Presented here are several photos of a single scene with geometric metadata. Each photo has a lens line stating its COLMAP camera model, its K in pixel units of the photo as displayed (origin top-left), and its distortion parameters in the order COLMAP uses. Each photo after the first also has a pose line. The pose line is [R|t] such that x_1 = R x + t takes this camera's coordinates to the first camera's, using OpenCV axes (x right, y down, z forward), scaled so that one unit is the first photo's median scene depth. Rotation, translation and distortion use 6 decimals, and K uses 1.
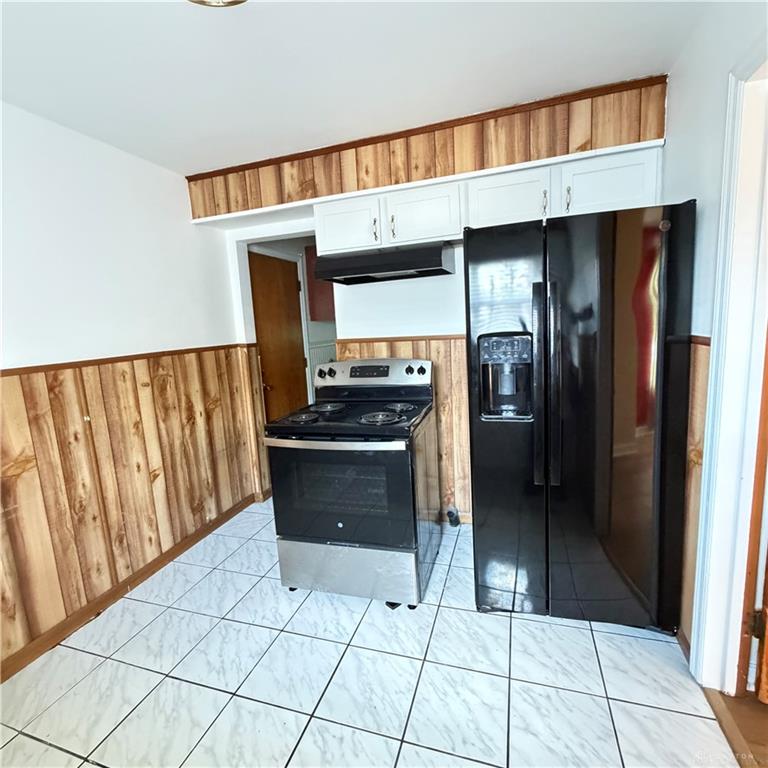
lens RADIAL K [[407.8, 0, 382.5], [0, 407.8, 383.2], [0, 0, 1]] dist [0.003576, -0.003018]
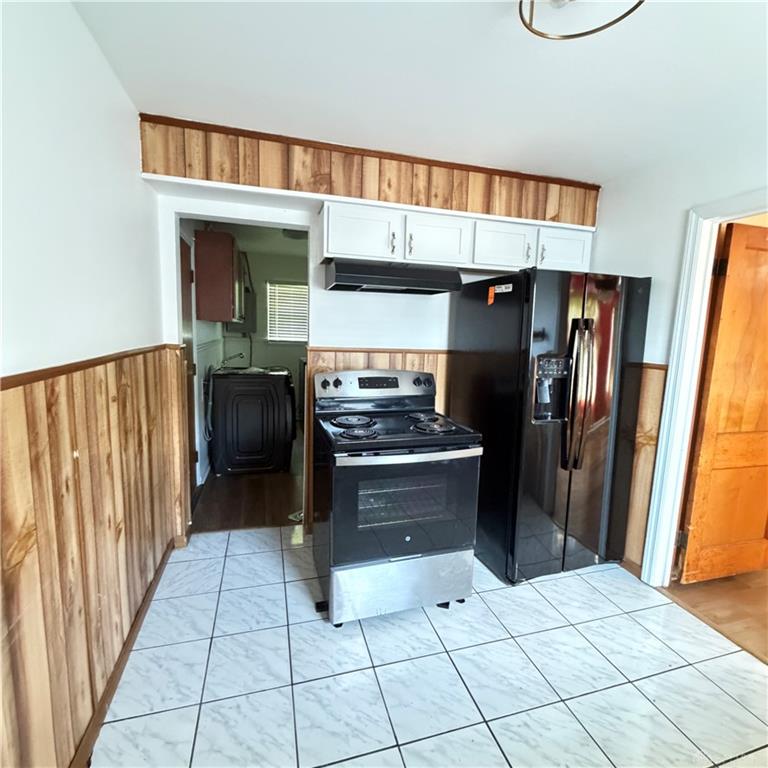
lens RADIAL K [[407.8, 0, 385.1], [0, 407.8, 383.7], [0, 0, 1]] dist [0.003576, -0.003018]
pose [[0.821158, 0.007334, 0.570654, -0.622038], [0.004689, 0.999797, -0.019597, -0.006726], [-0.570682, 0.018768, 0.820957, 0.186680]]
